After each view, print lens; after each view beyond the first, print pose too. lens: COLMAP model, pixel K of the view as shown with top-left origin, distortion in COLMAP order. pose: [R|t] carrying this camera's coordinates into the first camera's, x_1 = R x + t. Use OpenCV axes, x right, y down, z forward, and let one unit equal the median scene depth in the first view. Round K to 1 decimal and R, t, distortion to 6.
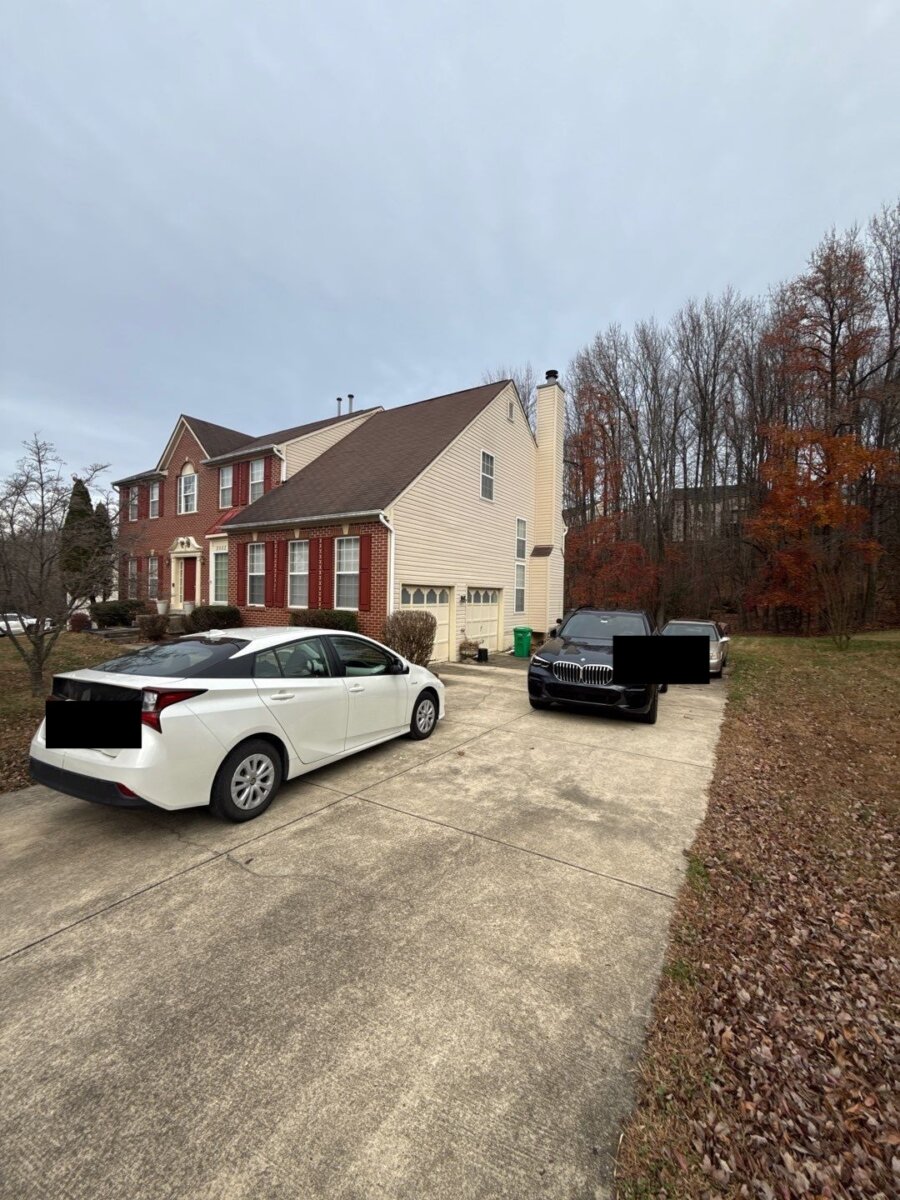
lens RADIAL K [[478.8, 0, 451.7], [0, 478.8, 603.7], [0, 0, 1]] dist [0.000595, -0.000022]
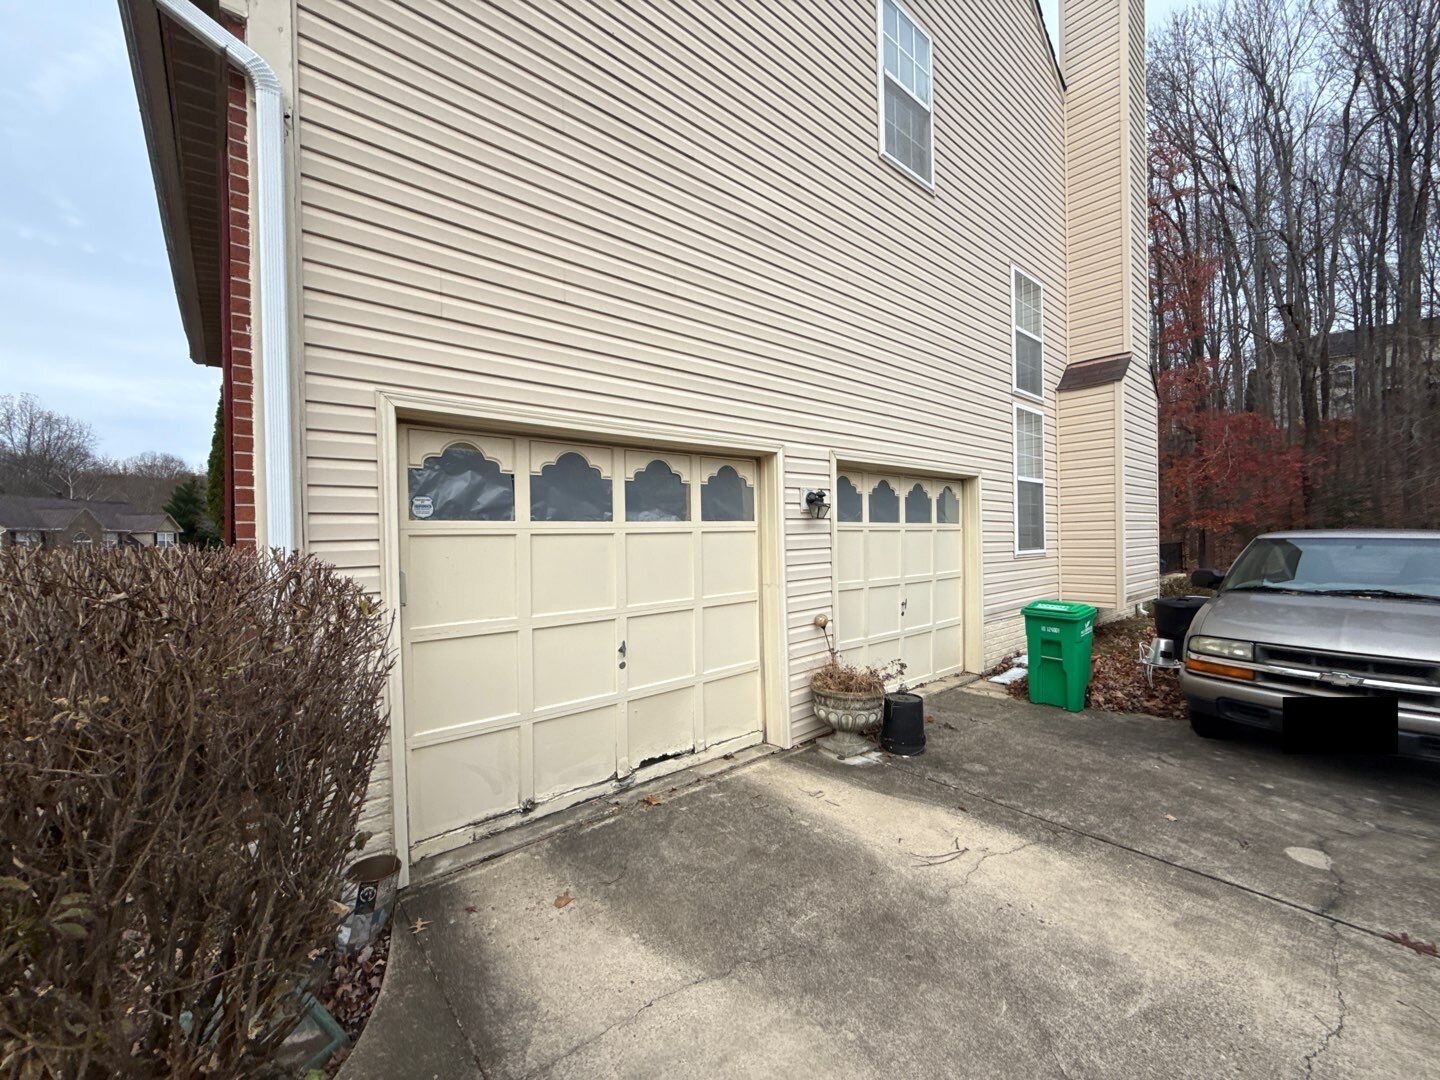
lens RADIAL K [[574.5, 0, 722.9], [0, 574.5, 538.9], [0, 0, 1]] dist [0.000595, -0.000022]
pose [[0.954497, -0.033724, -0.296308, 0.067297], [0.028641, 0.999359, -0.021478, 0.014463], [0.296843, 0.012014, 0.954851, 0.680426]]
